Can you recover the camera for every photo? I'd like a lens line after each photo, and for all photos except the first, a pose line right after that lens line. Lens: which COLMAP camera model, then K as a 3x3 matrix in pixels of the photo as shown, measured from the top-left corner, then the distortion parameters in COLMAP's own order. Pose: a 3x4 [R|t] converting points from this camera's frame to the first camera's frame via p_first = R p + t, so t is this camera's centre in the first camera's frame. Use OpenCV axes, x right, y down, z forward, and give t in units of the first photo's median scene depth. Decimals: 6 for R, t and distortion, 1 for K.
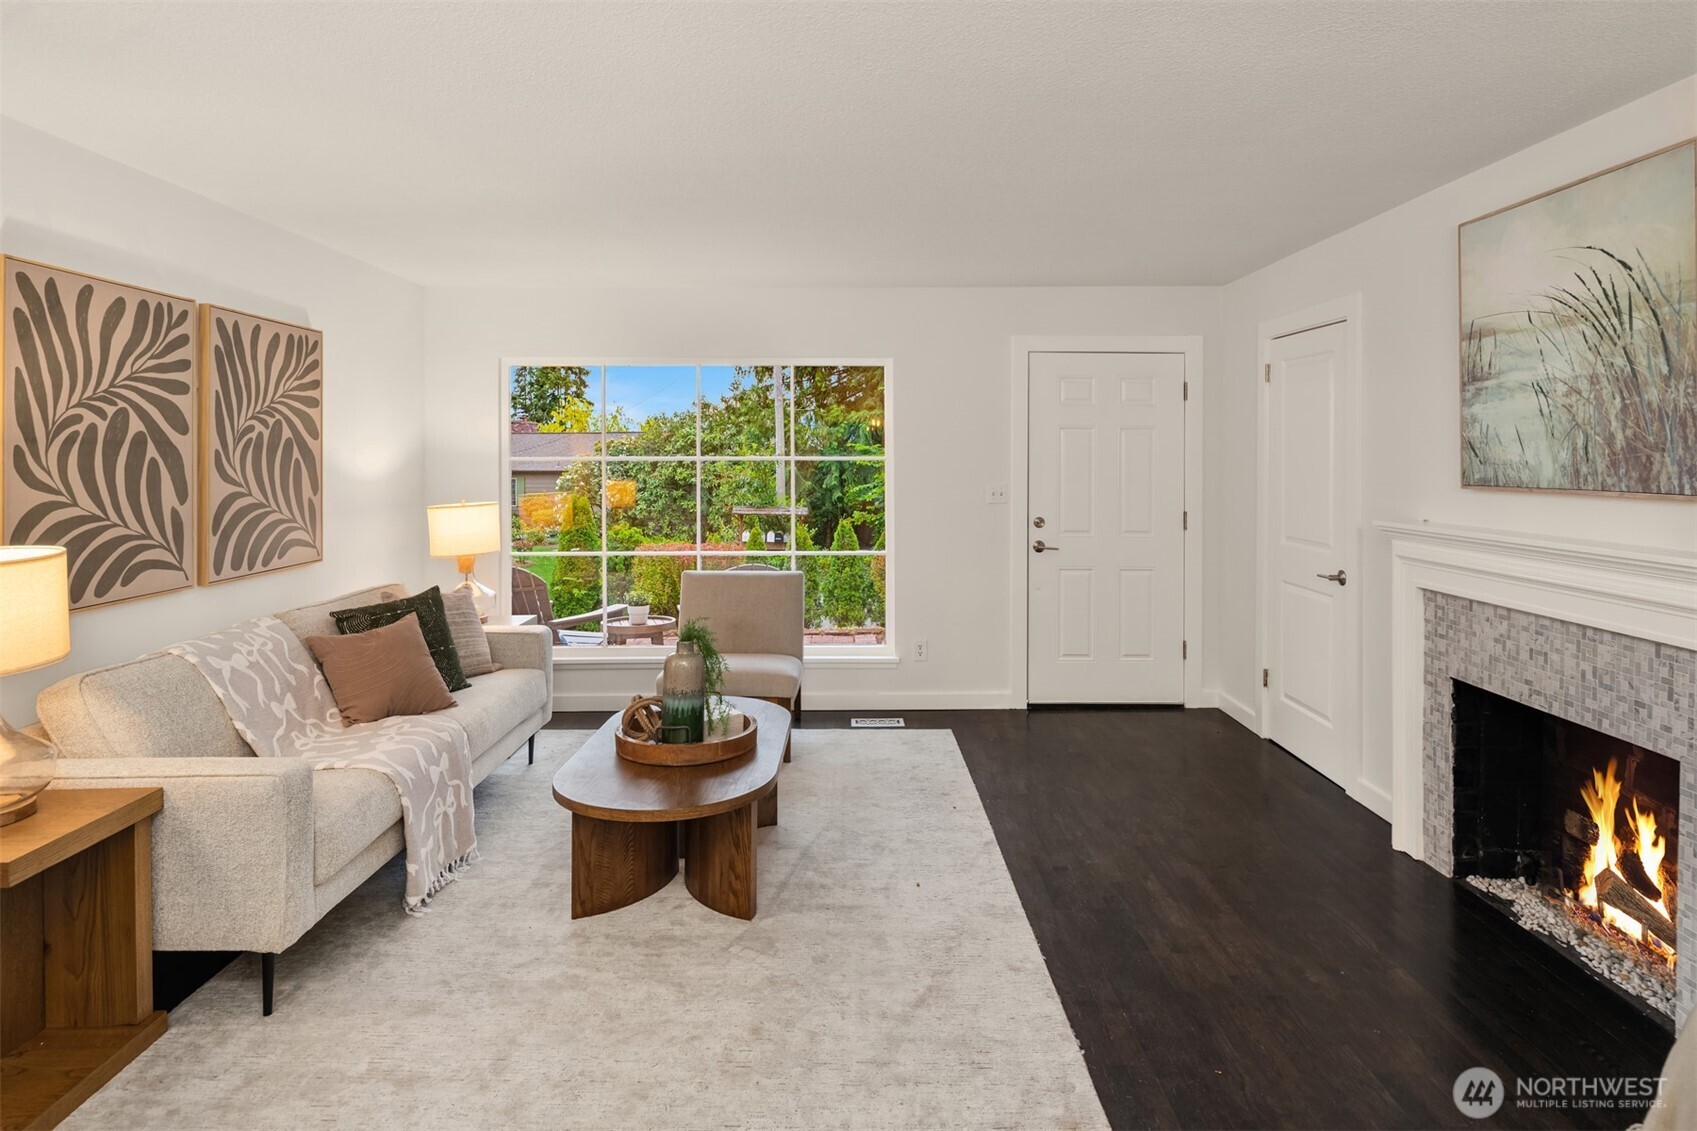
lens RADIAL K [[944.3, 0, 850.5], [0, 944.3, 453.4], [0, 0, 1]] dist [-0.012469, -0.000831]
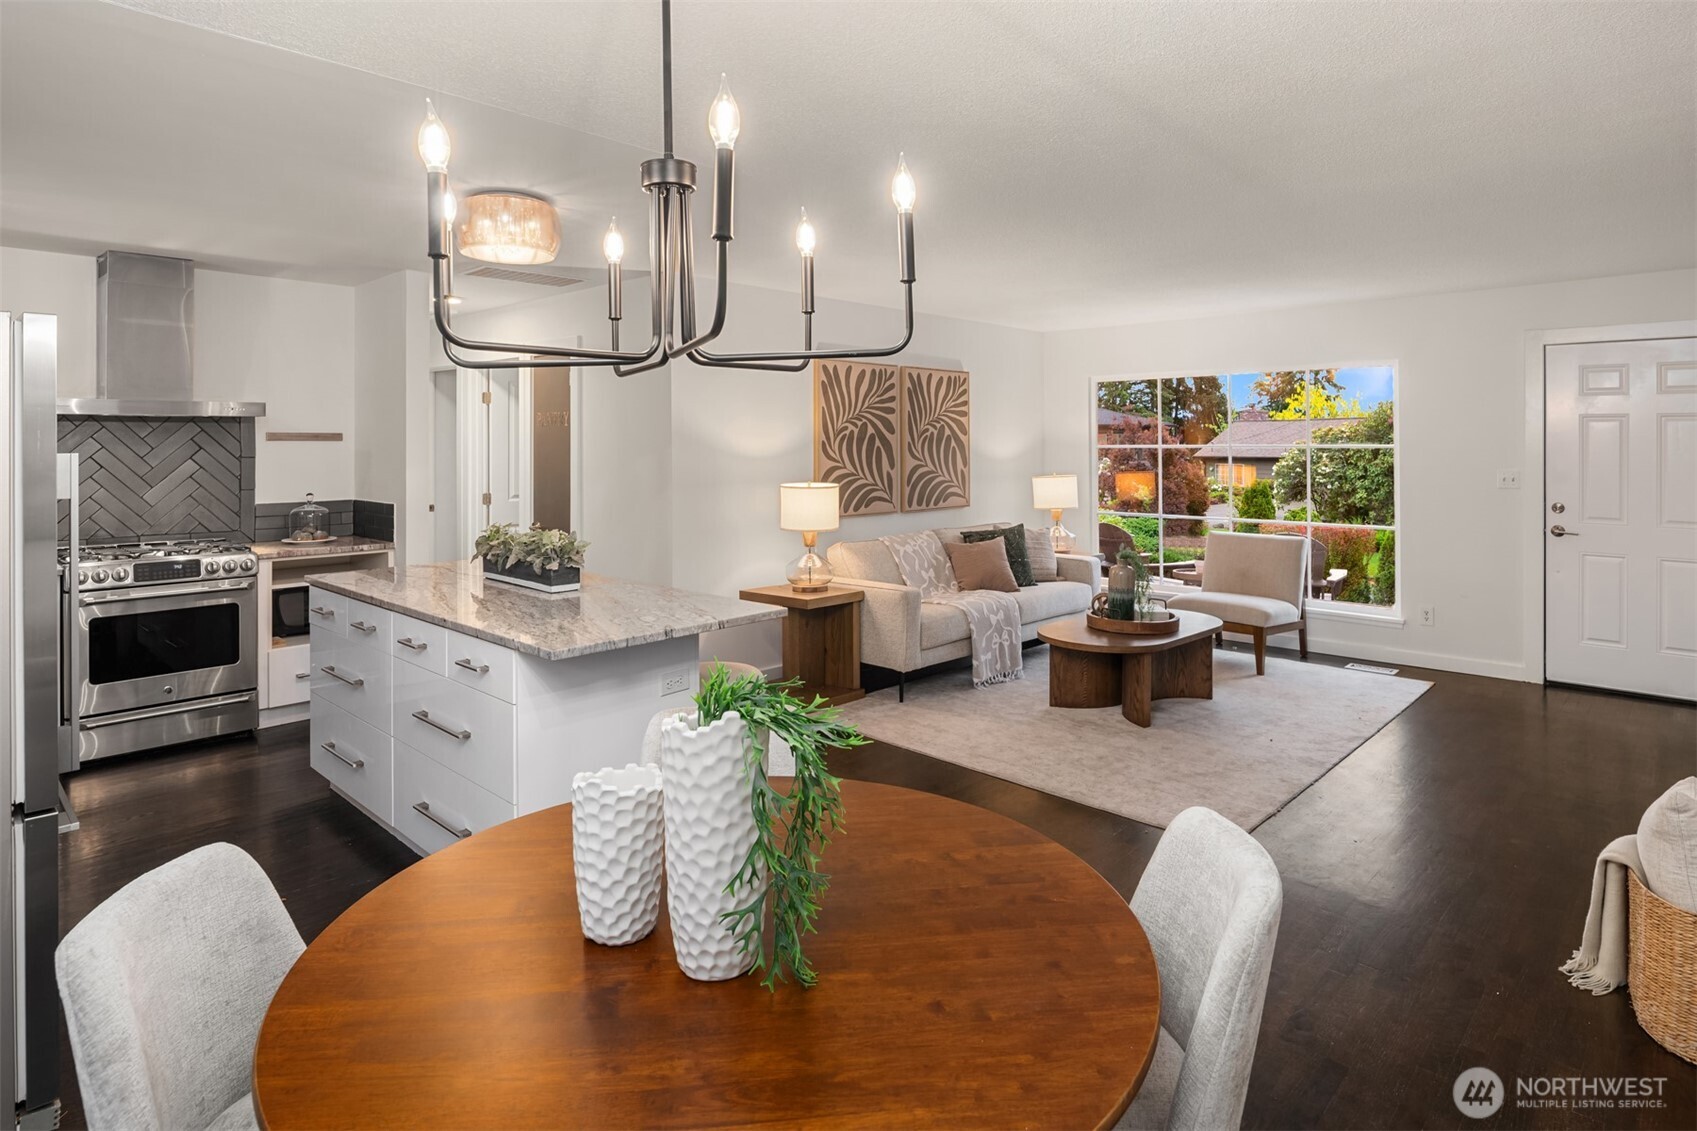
lens RADIAL K [[915.7, 0, 847.9], [0, 915.7, 438.7], [0, 0, 1]] dist [-0.000116, -0.001104]
pose [[0.718734, -0.005137, -0.695266, 0.601200], [0.003800, 0.999987, -0.003460, -0.004814], [0.695274, -0.000155, 0.718744, -0.480162]]
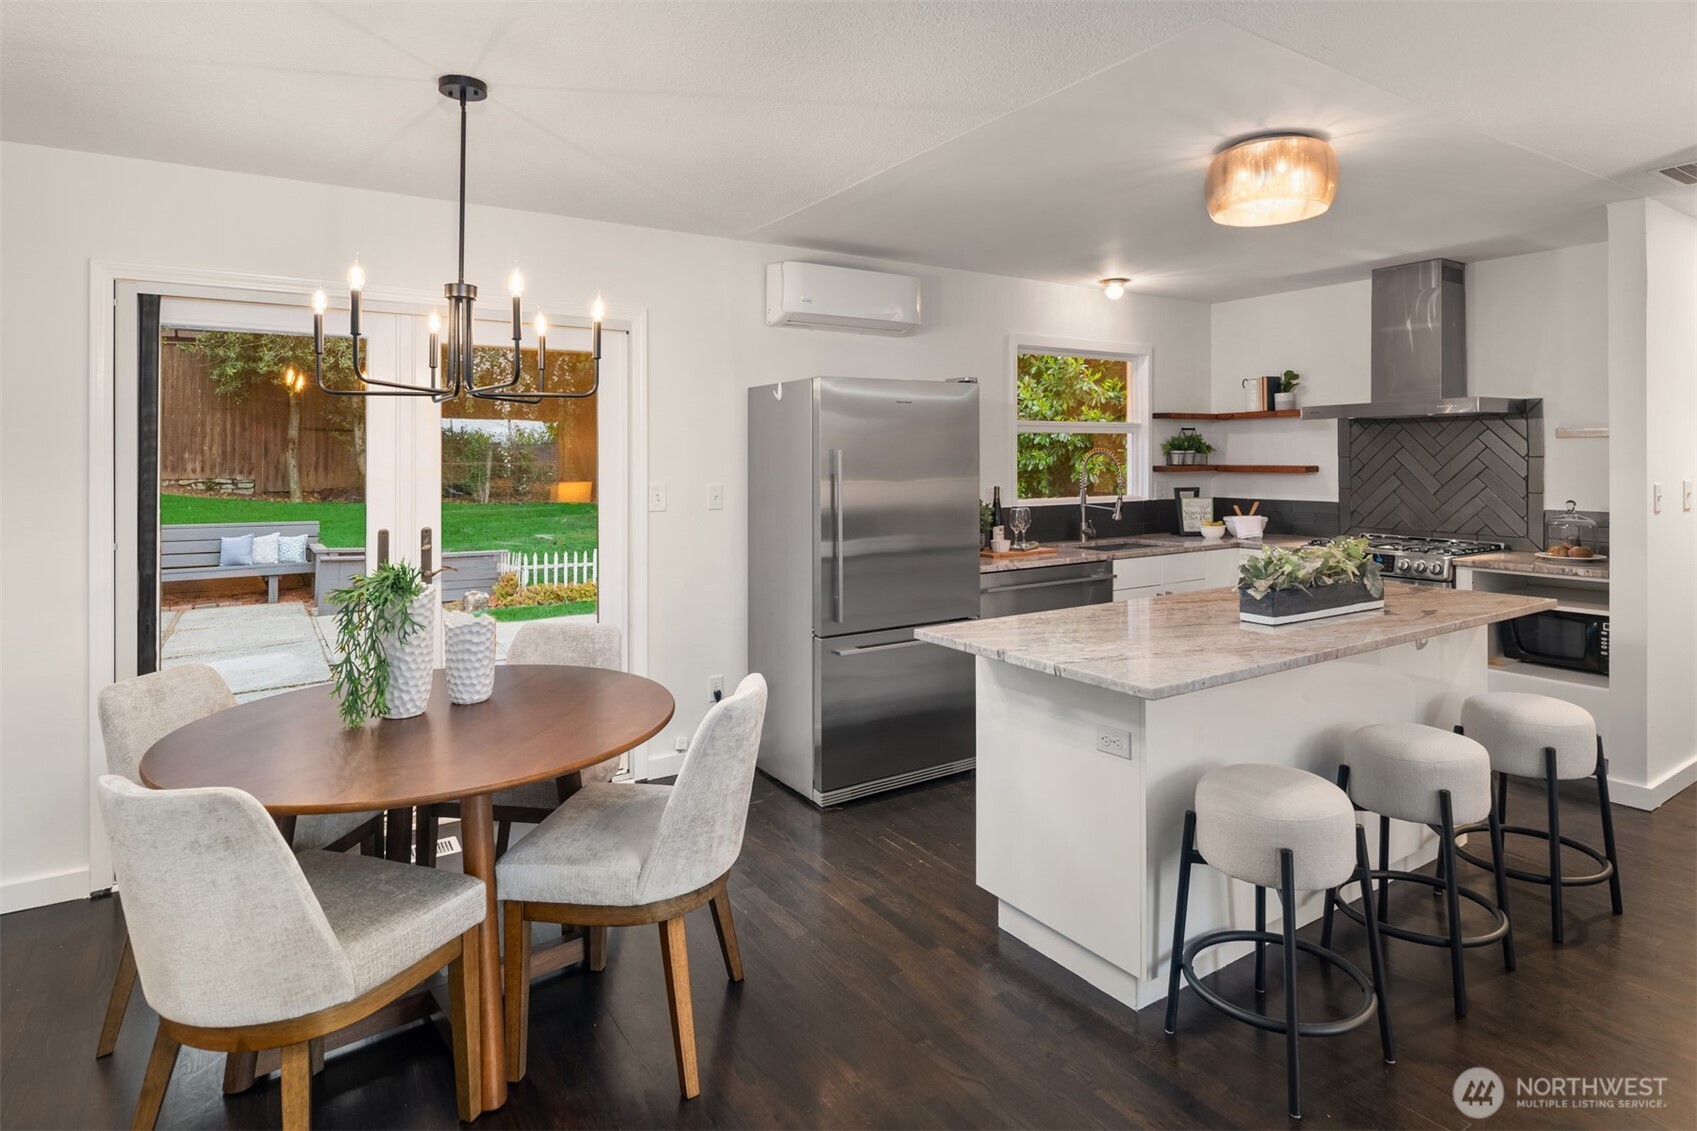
lens RADIAL K [[906.9, 0, 866.2], [0, 906.9, 457.9], [0, 0, 1]] dist [-0.001040, -0.001107]
pose [[-0.838461, 0.007194, -0.544913, 0.380629], [0.009045, 0.999959, -0.000717, 0.012128], [0.544886, -0.005530, -0.838492, 0.599764]]
